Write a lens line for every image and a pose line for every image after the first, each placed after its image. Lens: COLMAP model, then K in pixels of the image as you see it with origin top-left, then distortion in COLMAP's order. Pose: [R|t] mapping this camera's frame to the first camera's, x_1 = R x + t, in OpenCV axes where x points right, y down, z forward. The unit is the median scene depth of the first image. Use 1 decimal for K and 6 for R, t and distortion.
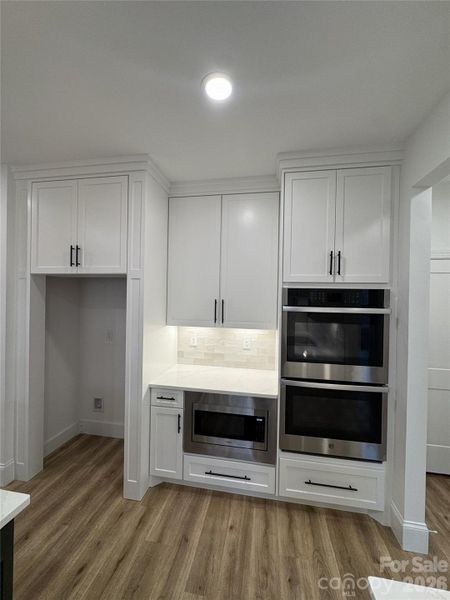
lens RADIAL K [[238.8, 0, 226.5], [0, 238.8, 299.2], [0, 0, 1]] dist [-0.002645, 0.000129]
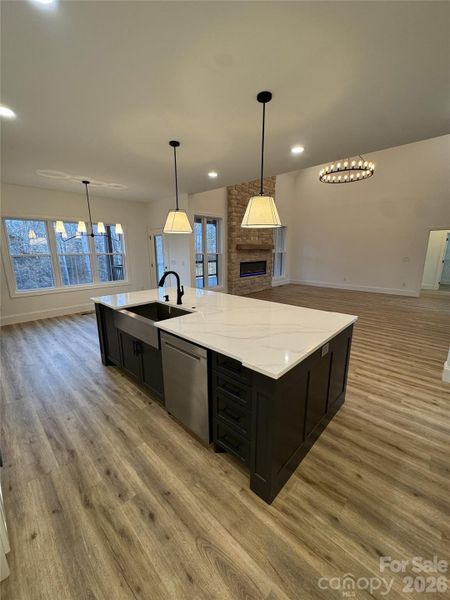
lens RADIAL K [[238.8, 0, 226.5], [0, 238.8, 299.2], [0, 0, 1]] dist [-0.002645, 0.000129]
pose [[-0.547826, 0.157900, -0.821556, 0.210820], [-0.012410, 0.980385, 0.196701, 0.063478], [0.836500, 0.117953, -0.535121, 0.742744]]
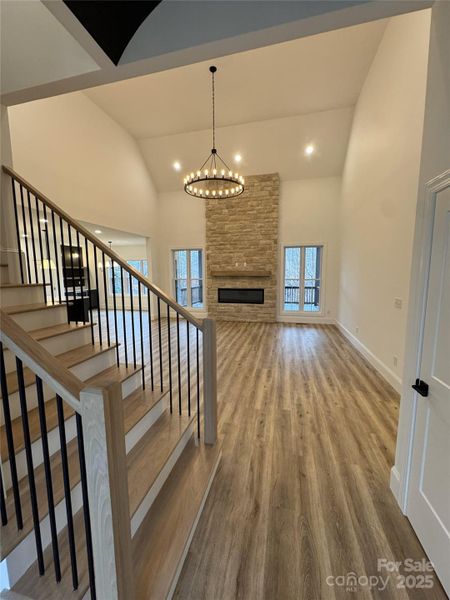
lens RADIAL K [[238.8, 0, 226.5], [0, 238.8, 299.2], [0, 0, 1]] dist [-0.002645, 0.000129]
pose [[-0.997813, -0.021319, 0.062574, -4.220930], [-0.013833, 0.992951, 0.117718, -0.070239], [-0.064642, 0.116595, -0.991074, 3.071601]]
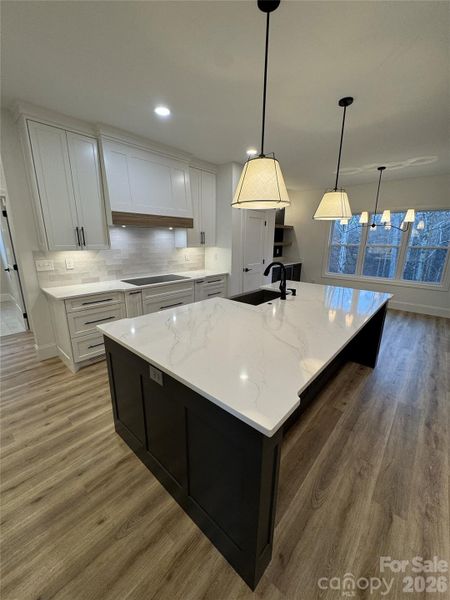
lens RADIAL K [[238.8, 0, 226.5], [0, 238.8, 299.2], [0, 0, 1]] dist [-0.002645, 0.000129]
pose [[-0.852273, -0.157598, 0.498792, -1.380757], [-0.026018, 0.965128, 0.260483, 0.039599], [-0.522450, 0.209025, -0.826653, 1.033466]]
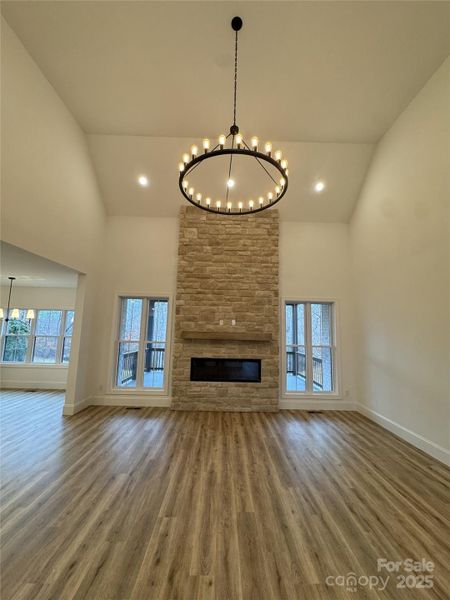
lens RADIAL K [[238.8, 0, 226.5], [0, 238.8, 299.2], [0, 0, 1]] dist [-0.002645, 0.000129]
pose [[-0.980340, -0.068165, -0.185169, -3.588591], [-0.044552, 0.990667, -0.128816, -0.096383], [0.192221, -0.118034, -0.974227, 1.569229]]
